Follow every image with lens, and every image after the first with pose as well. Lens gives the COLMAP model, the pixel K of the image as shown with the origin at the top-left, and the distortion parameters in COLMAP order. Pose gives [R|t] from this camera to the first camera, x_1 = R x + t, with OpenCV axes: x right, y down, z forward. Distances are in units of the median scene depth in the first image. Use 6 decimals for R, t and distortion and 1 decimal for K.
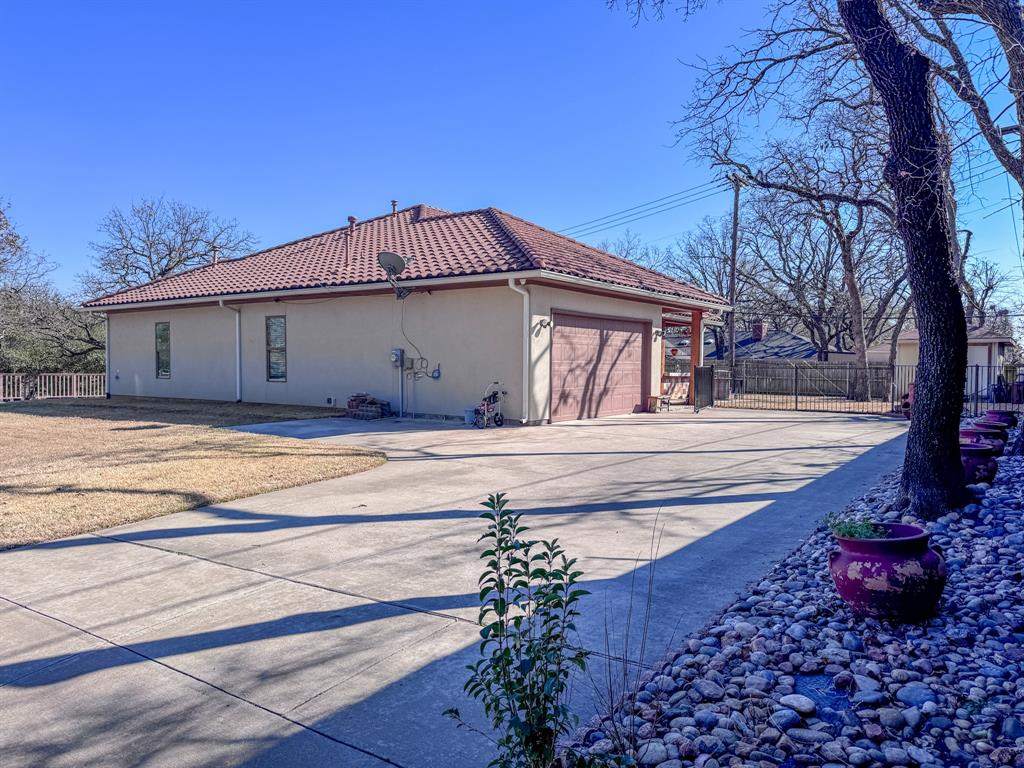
lens RADIAL K [[720.1, 0, 505.2], [0, 720.1, 376.6], [0, 0, 1]] dist [0.054193, -0.045690]
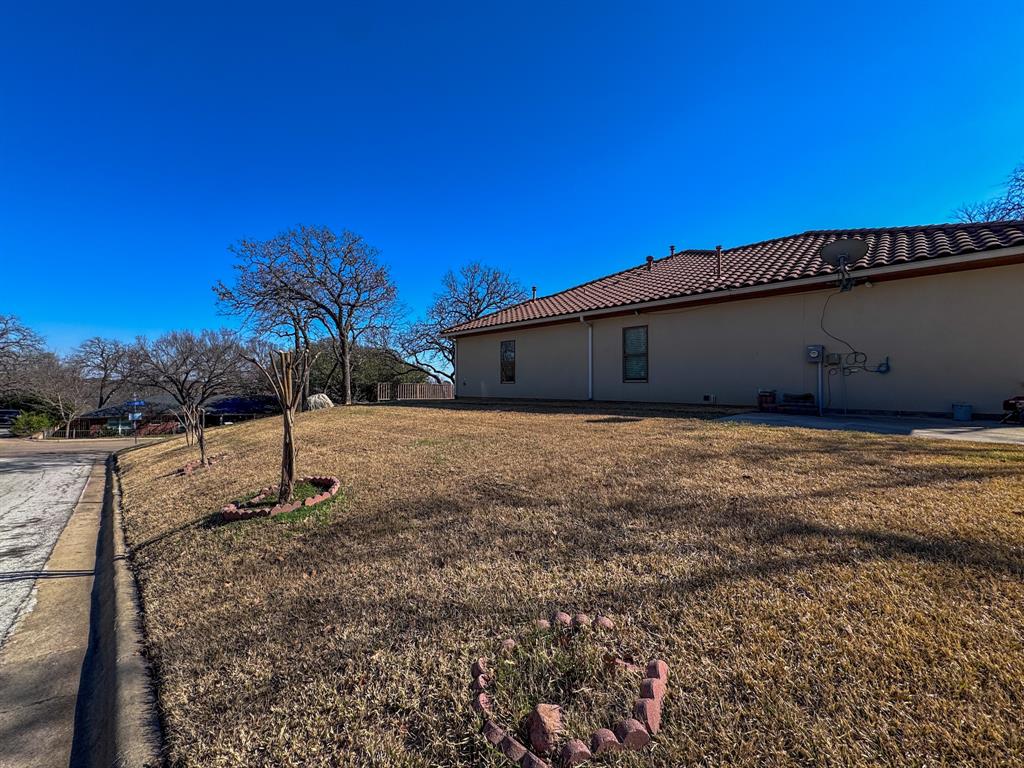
lens RADIAL K [[411.8, 0, 521.3], [0, 411.8, 381.1], [0, 0, 1]] dist [-0.023609, 0.008023]
pose [[0.989894, -0.004306, -0.141740, -0.469648], [-0.000011, 0.999536, -0.030446, 0.028846], [0.141806, 0.030140, 0.989436, 0.366870]]
